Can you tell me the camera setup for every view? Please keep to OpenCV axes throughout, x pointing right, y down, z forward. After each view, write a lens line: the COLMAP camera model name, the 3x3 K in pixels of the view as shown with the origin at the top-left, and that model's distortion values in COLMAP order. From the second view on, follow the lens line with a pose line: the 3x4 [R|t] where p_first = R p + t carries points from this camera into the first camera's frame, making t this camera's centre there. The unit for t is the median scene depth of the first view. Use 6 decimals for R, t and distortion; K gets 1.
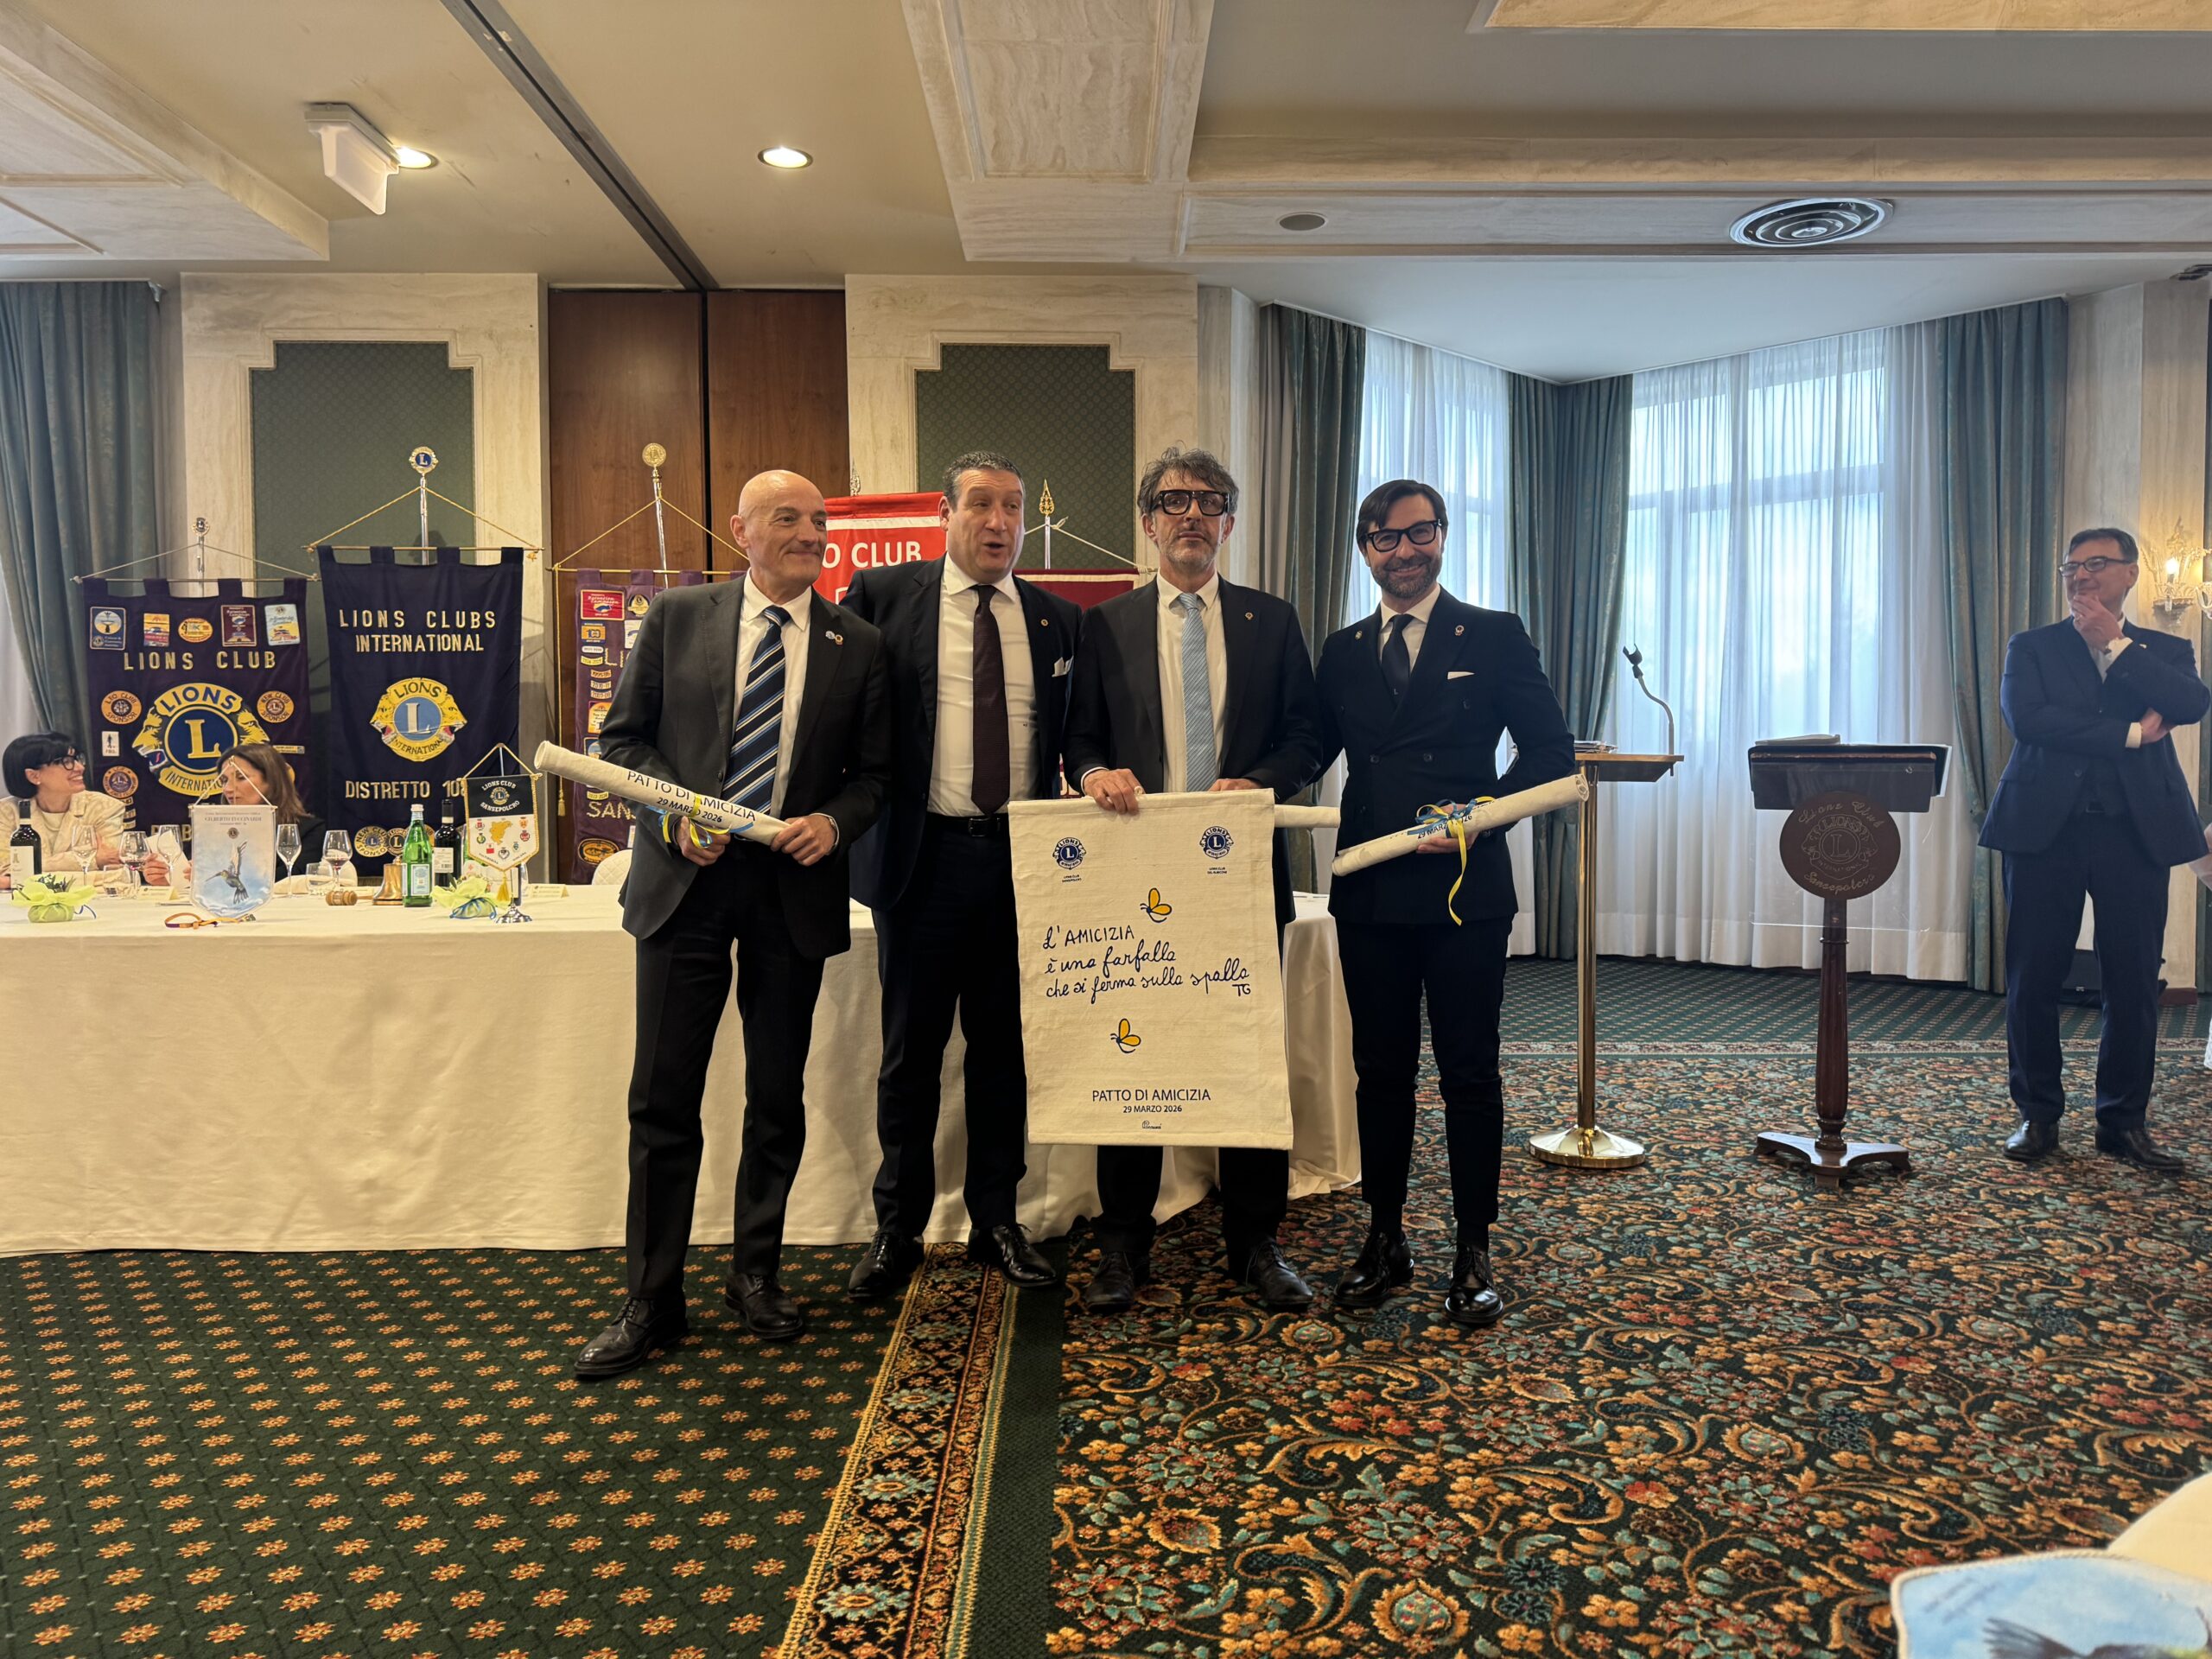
lens RADIAL K [[1554.1, 0, 1110.7], [0, 1554.1, 829.1], [0, 0, 1]] dist [0.025590, -0.031586]
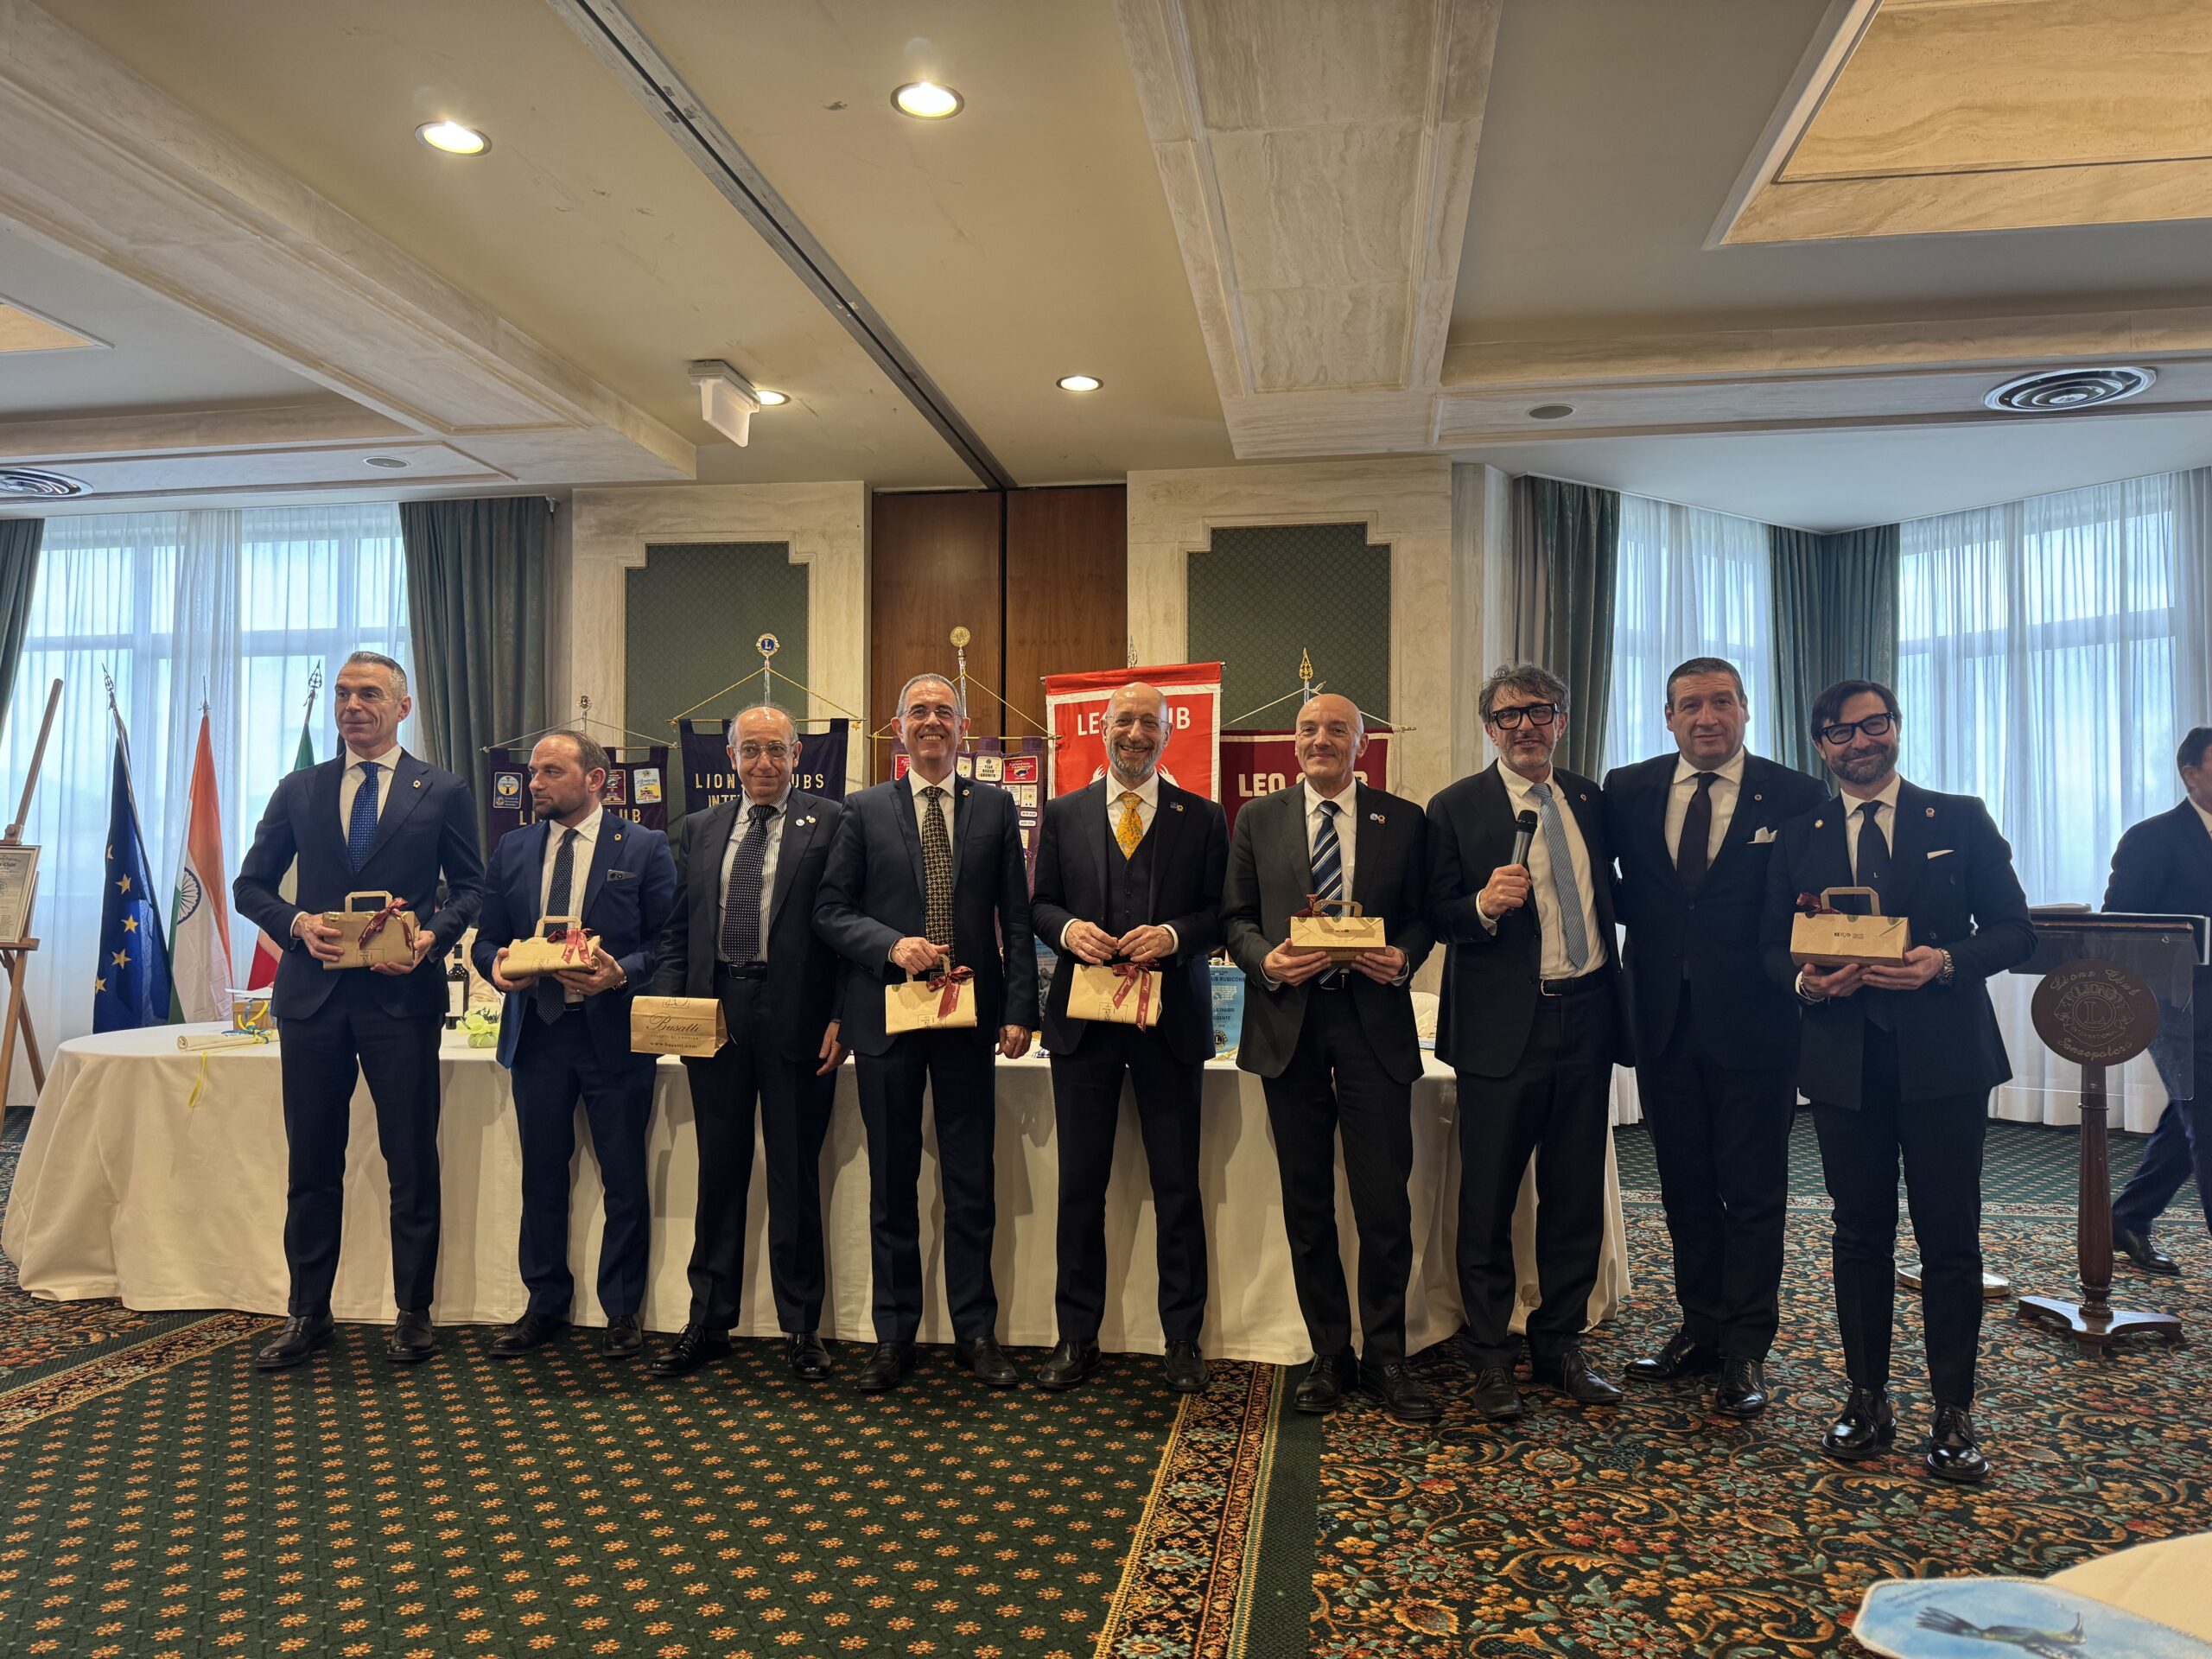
lens RADIAL K [[1554.1, 0, 1106.6], [0, 1554.1, 844.8], [0, 0, 1]] dist [0.025590, -0.031586]
pose [[0.985552, 0.001816, -0.169364, 0.004683], [-0.013528, 0.997592, -0.068025, -0.019655], [0.168833, 0.069334, 0.983203, -0.111606]]
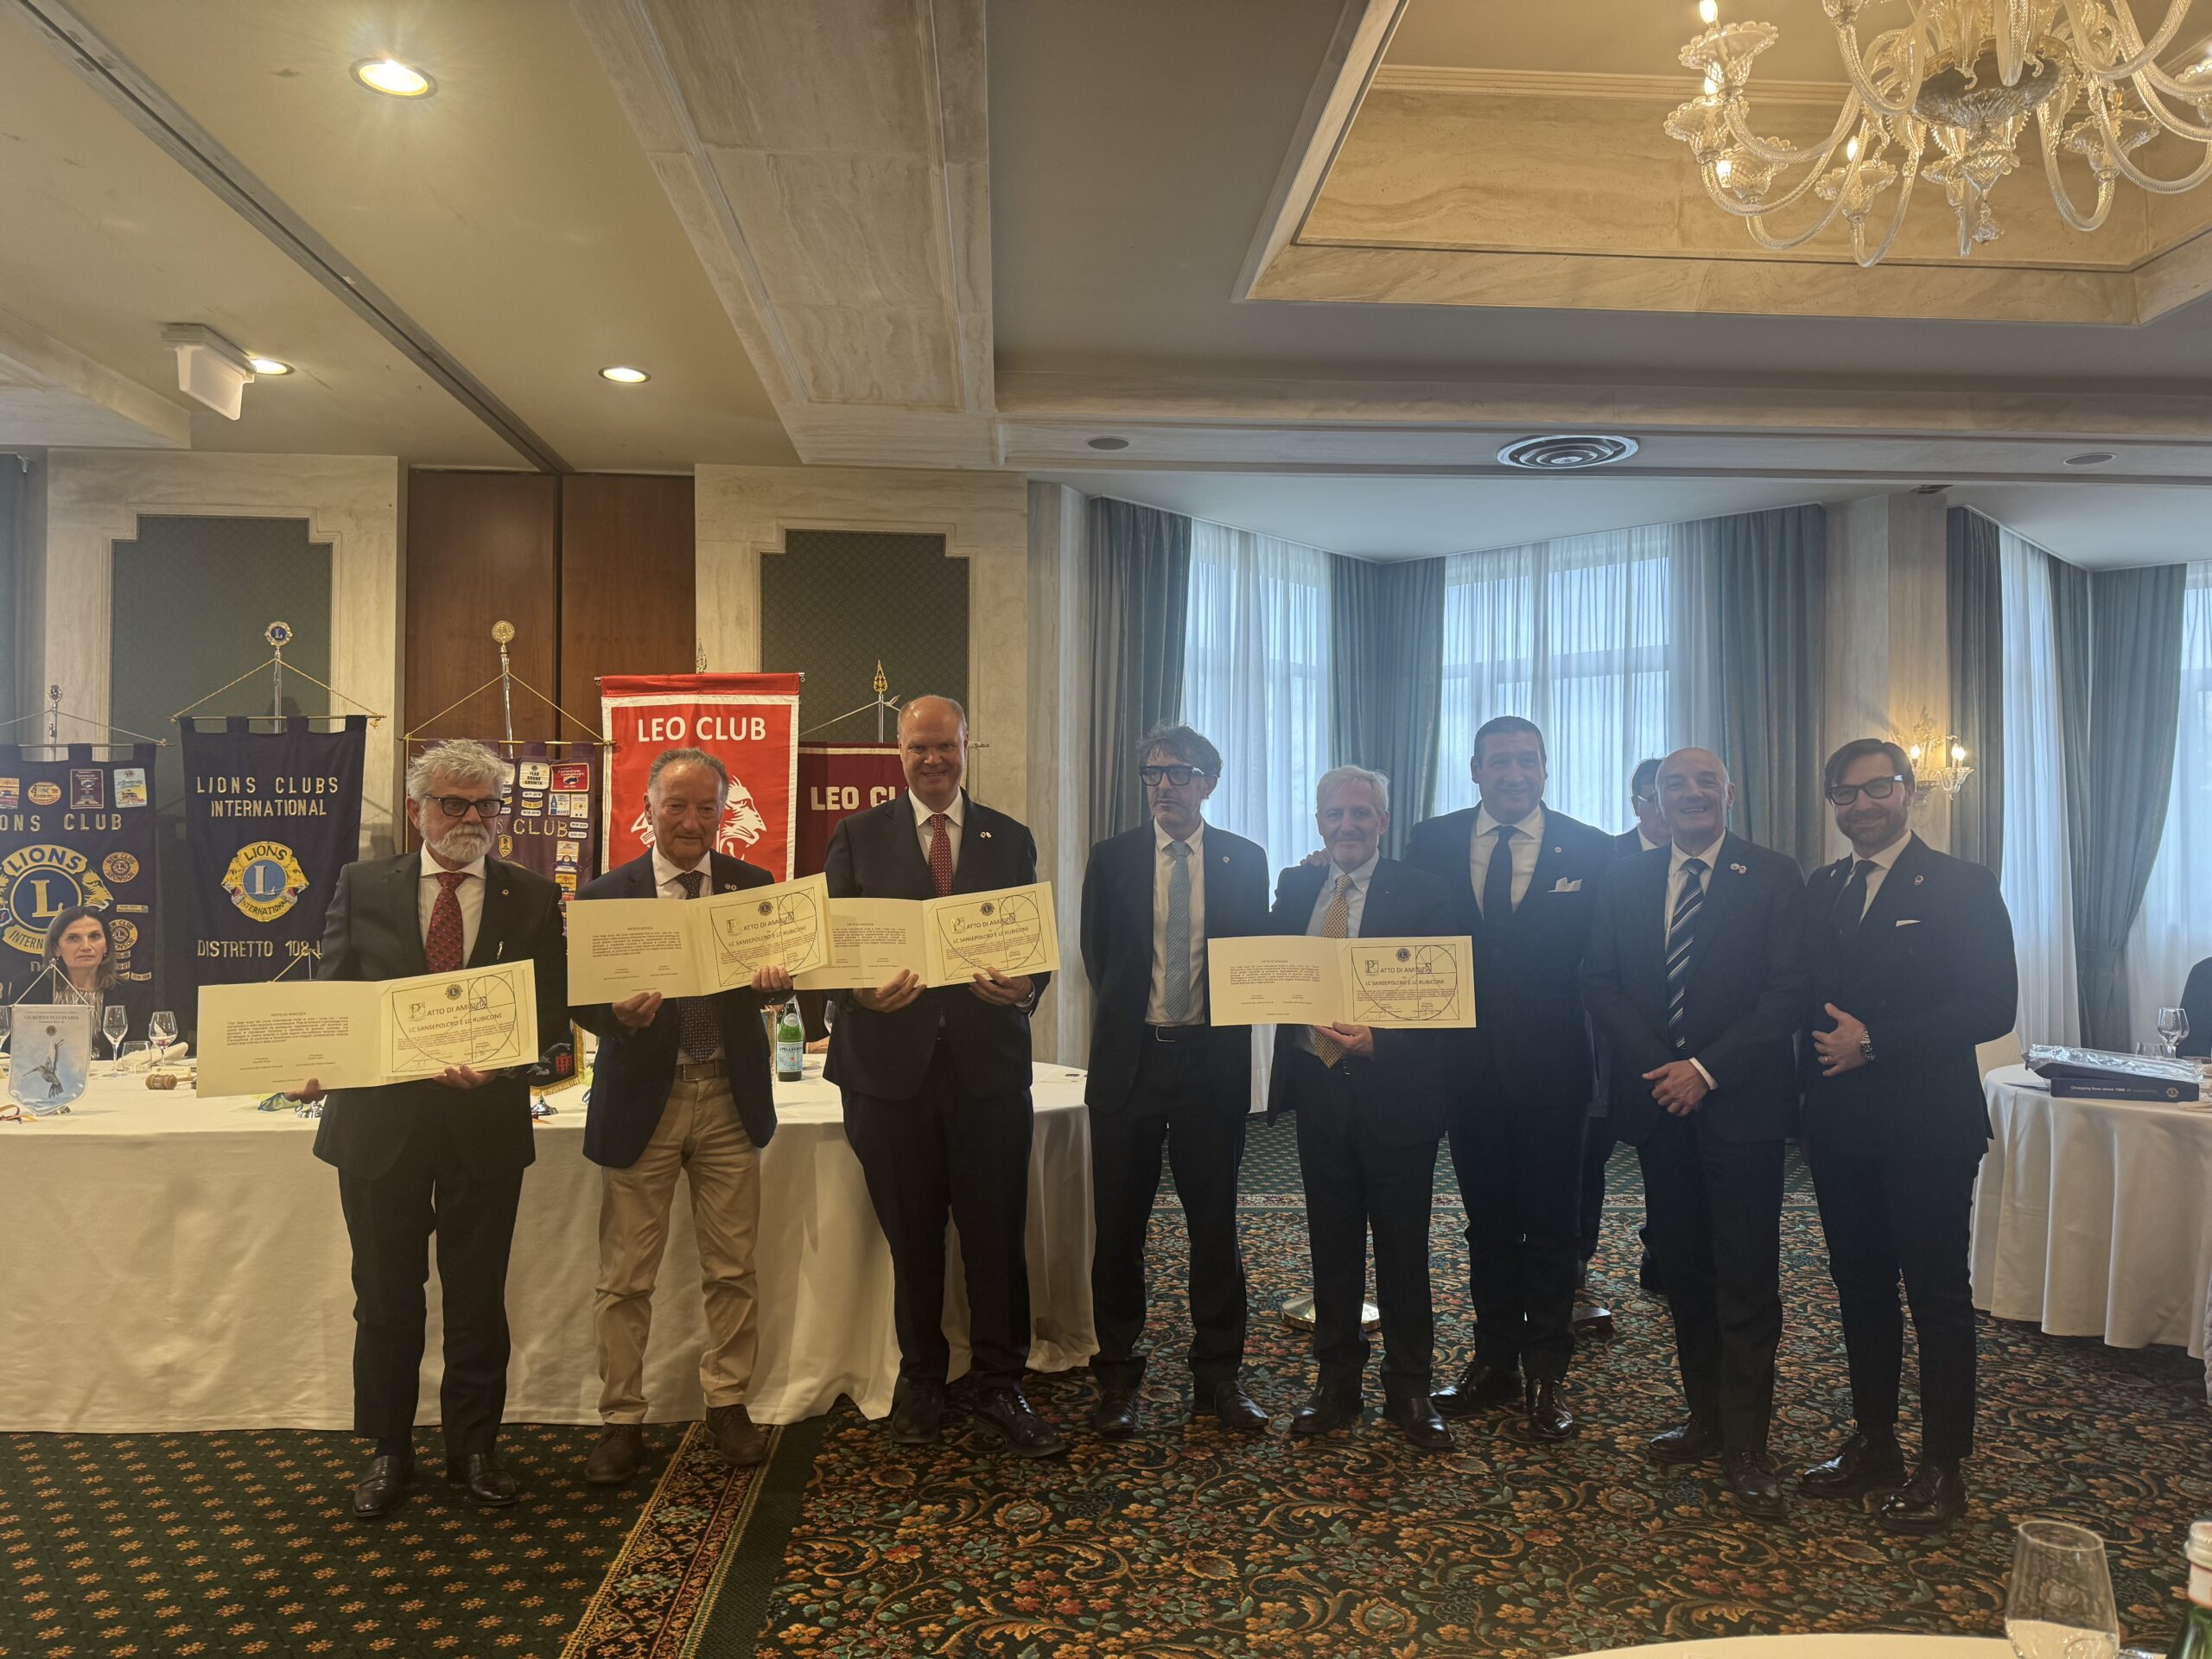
lens RADIAL K [[1554.1, 0, 1105.3], [0, 1554.1, 847.5], [0, 0, 1]] dist [0.025590, -0.031586]
pose [[0.998615, 0.010455, 0.051560, 0.088090], [-0.007844, 0.998689, -0.050579, -0.065183], [-0.052021, 0.050104, 0.997388, -0.093385]]
